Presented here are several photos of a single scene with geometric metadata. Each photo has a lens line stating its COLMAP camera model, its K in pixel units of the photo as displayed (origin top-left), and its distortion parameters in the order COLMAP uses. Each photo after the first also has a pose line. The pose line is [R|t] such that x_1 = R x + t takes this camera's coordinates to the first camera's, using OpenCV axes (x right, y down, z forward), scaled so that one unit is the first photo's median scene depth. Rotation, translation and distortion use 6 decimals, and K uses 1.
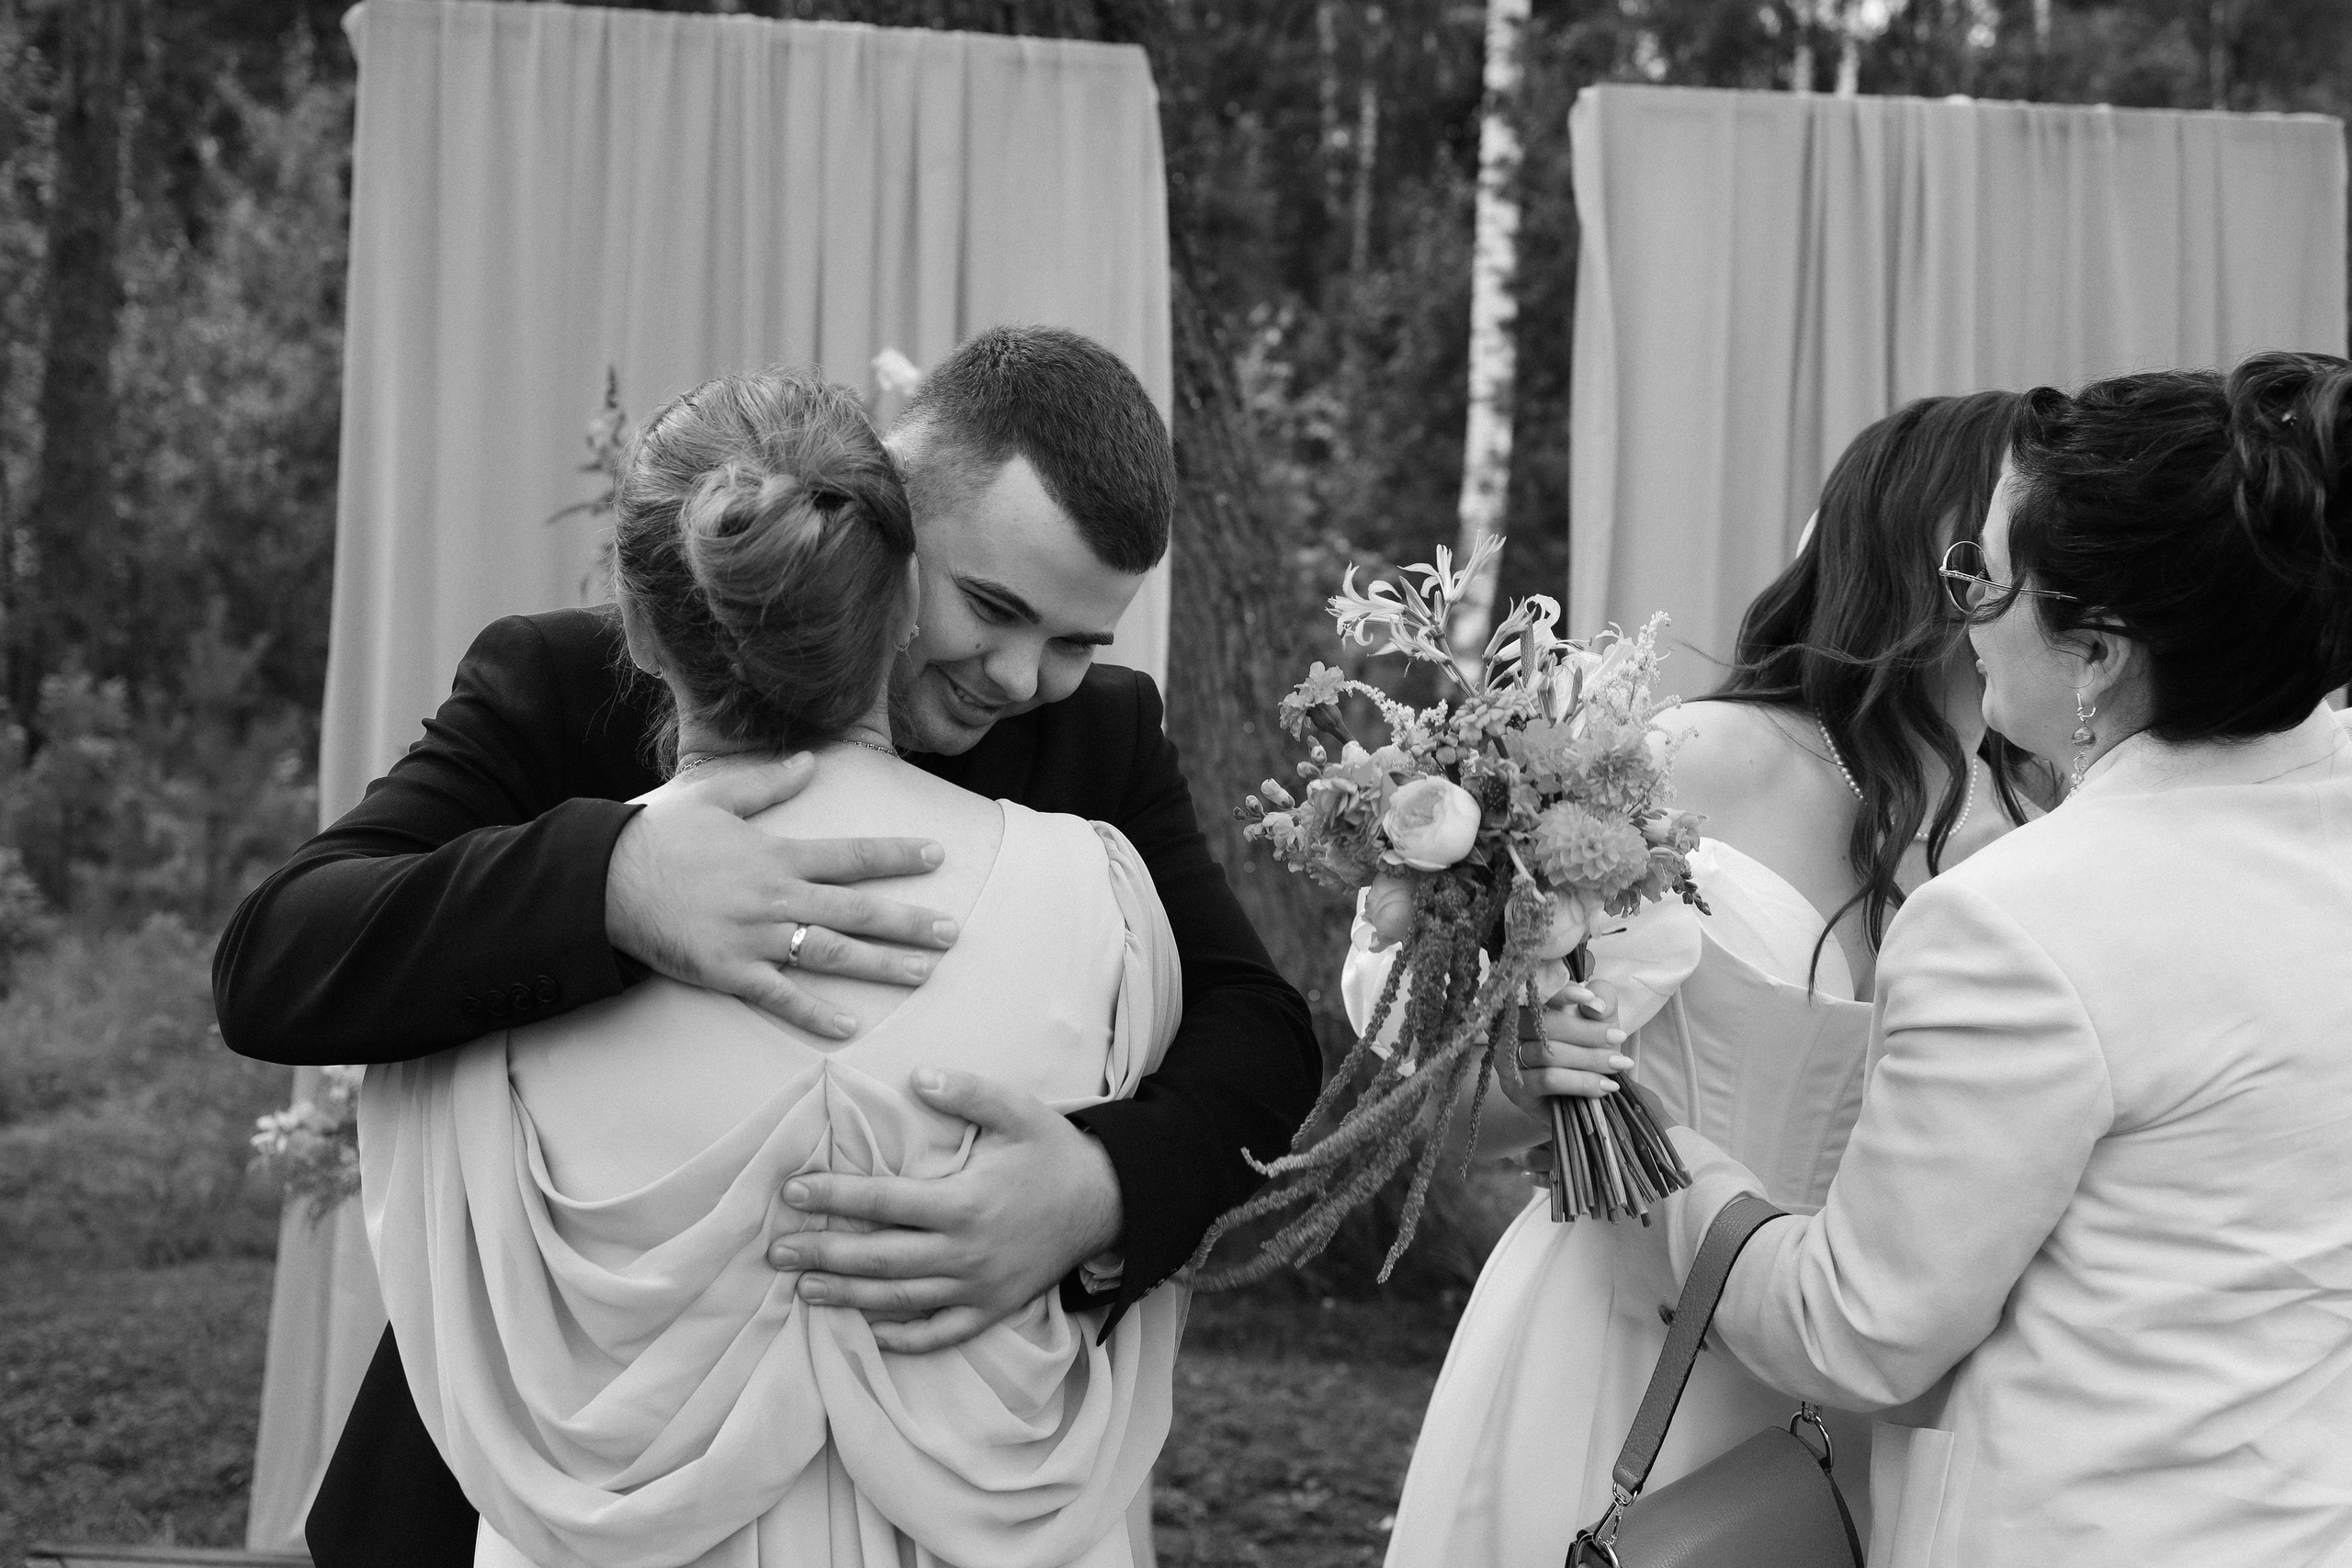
lens RADIAL K [[2350.9, 0, 1158.9], [0, 2350.9, 788.8], [0, 0, 1]] dist [-0.077414, 0.055431]
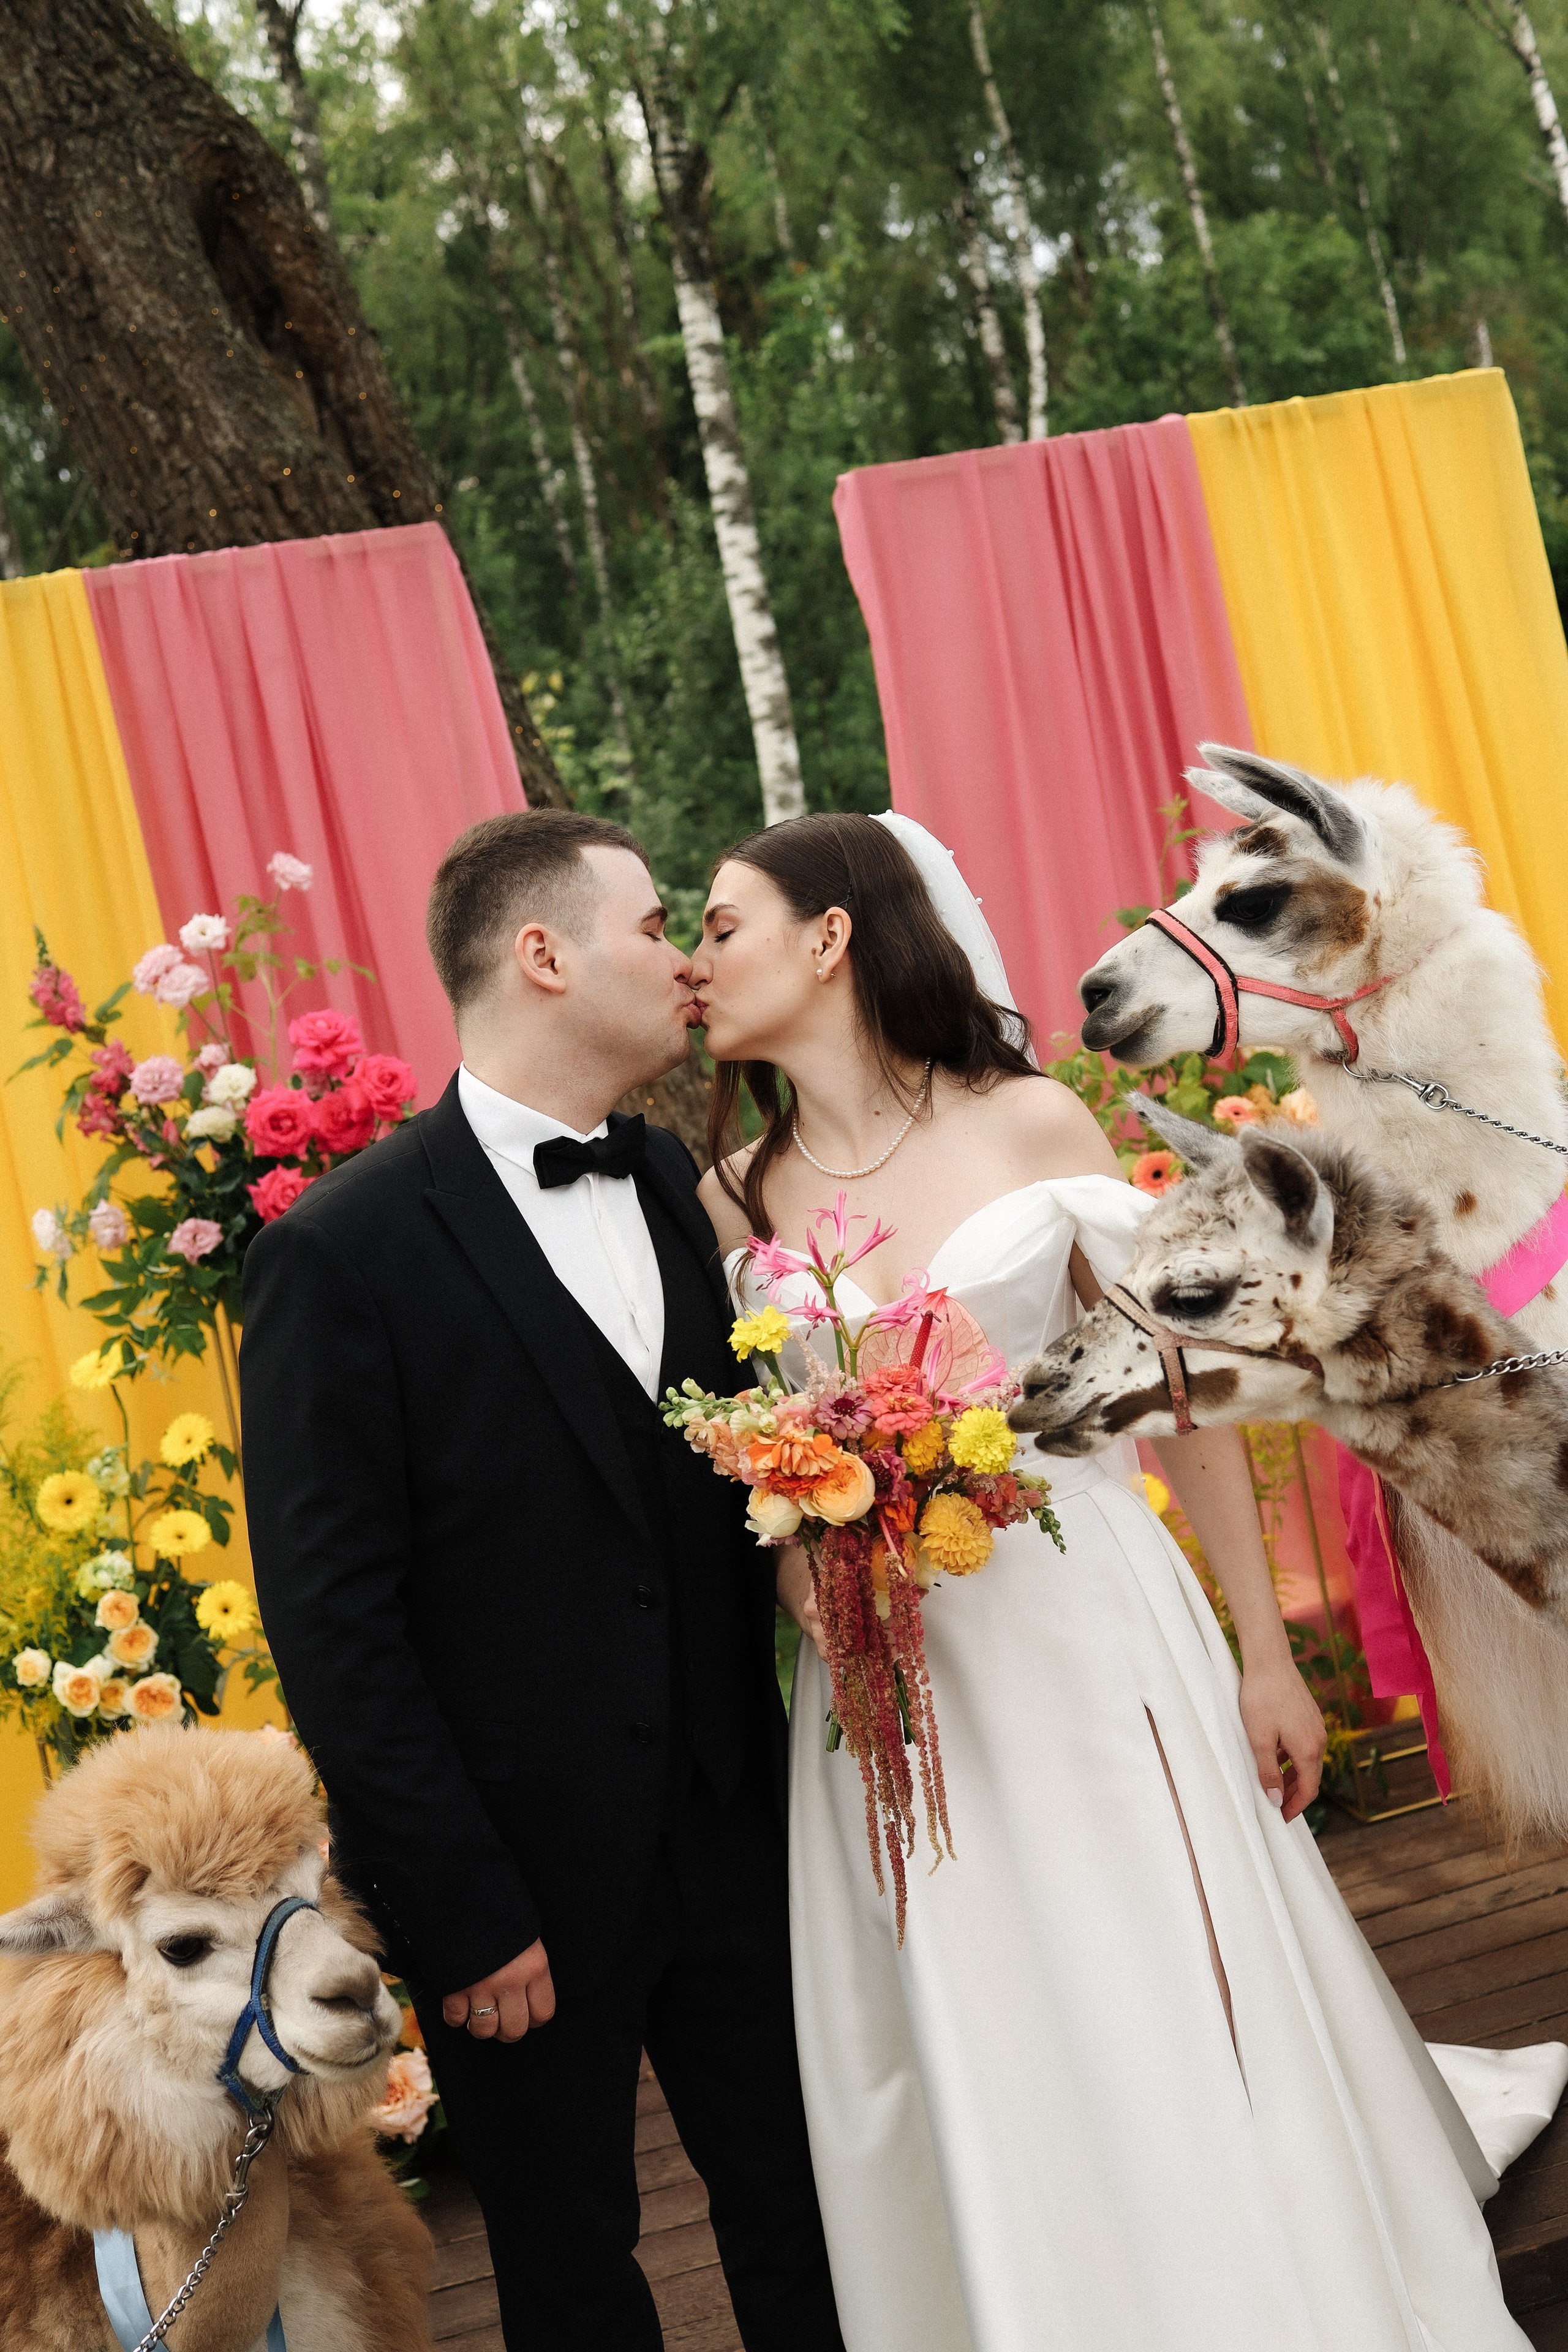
lens RADIAL K [[2351.1, 0, 784.0], [0, 2351.1, 1176.0], [0, 0, 1]] dist [-0.077414, 0.055431]
pose [[0.967999, -0.227470, 0.105998, -0.006625], [0.225165, 0.973748, 0.033392, -0.004229], [-0.110811, -0.008457, 0.993805, -0.018020]]
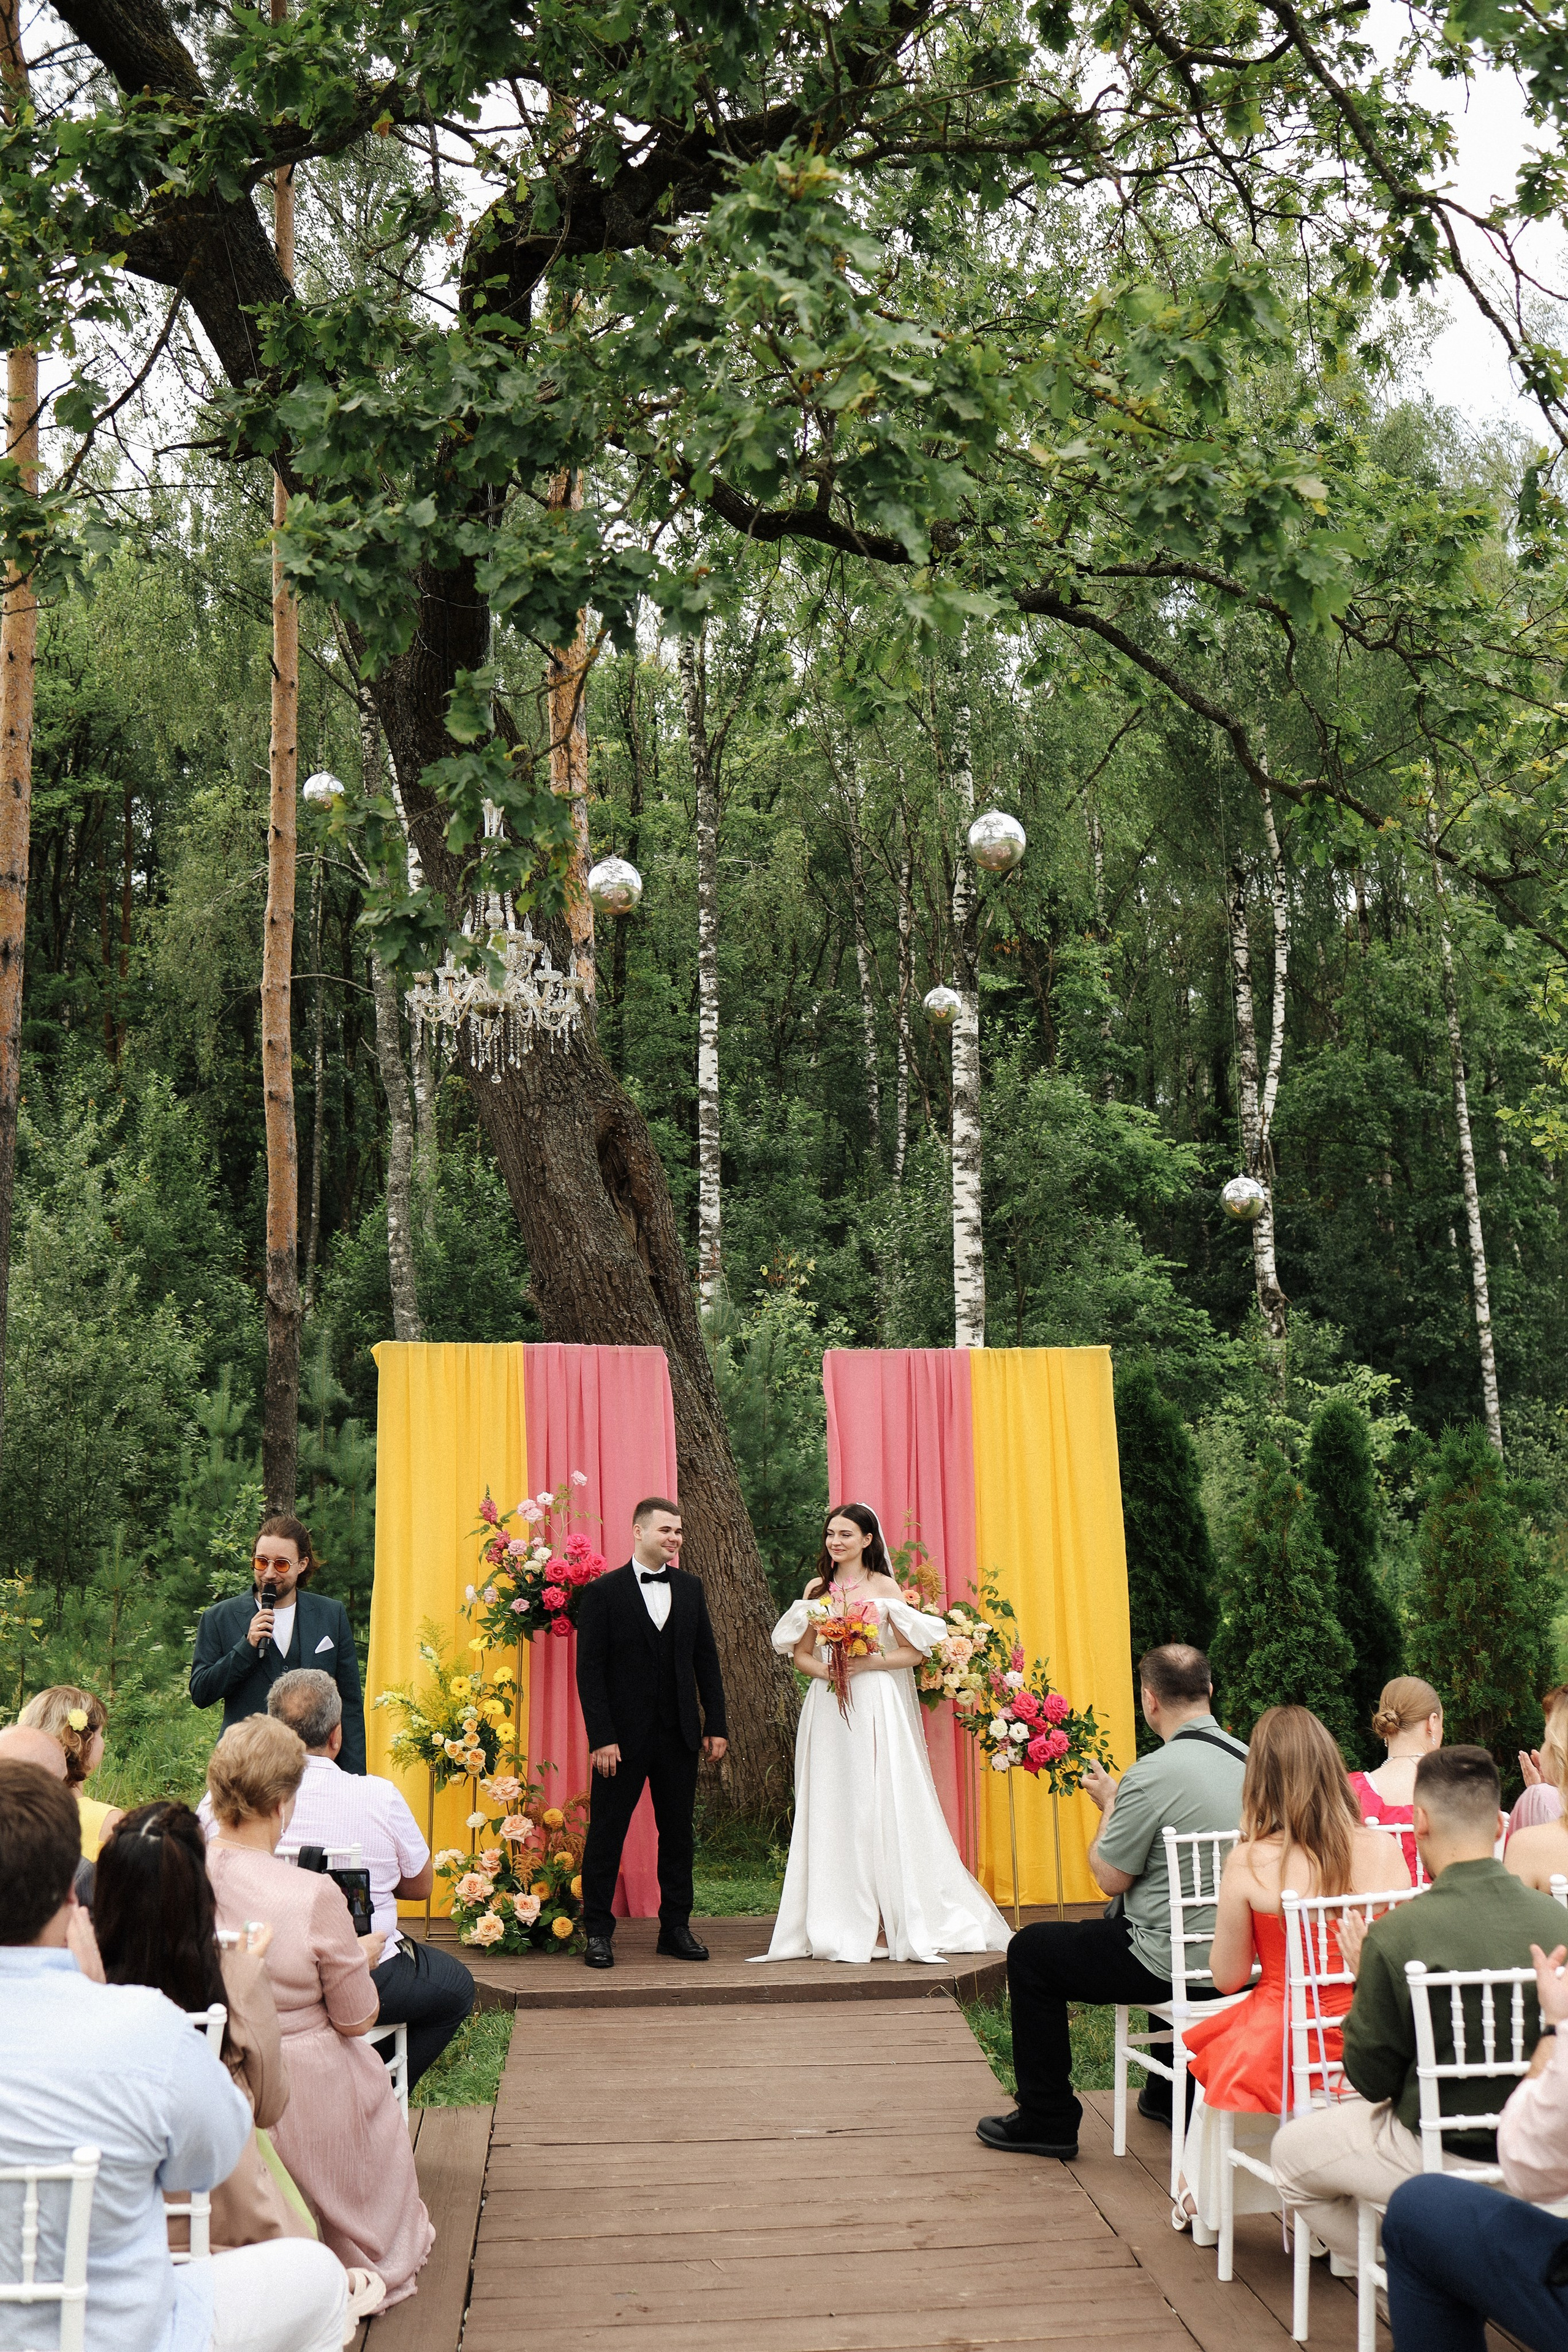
lens RADIAL K [[2367.4, 0, 790.8], [0, 2367.4, 1099.3], [0, 0, 1]] dist [-0.123131, 0.027155]
pose [[0.998913, -0.042295, 0.019616, 0.019378], [0.045568, 0.974673, -0.218941, 0.003135], [-0.009859, 0.219597, 0.975541, -0.337633]]
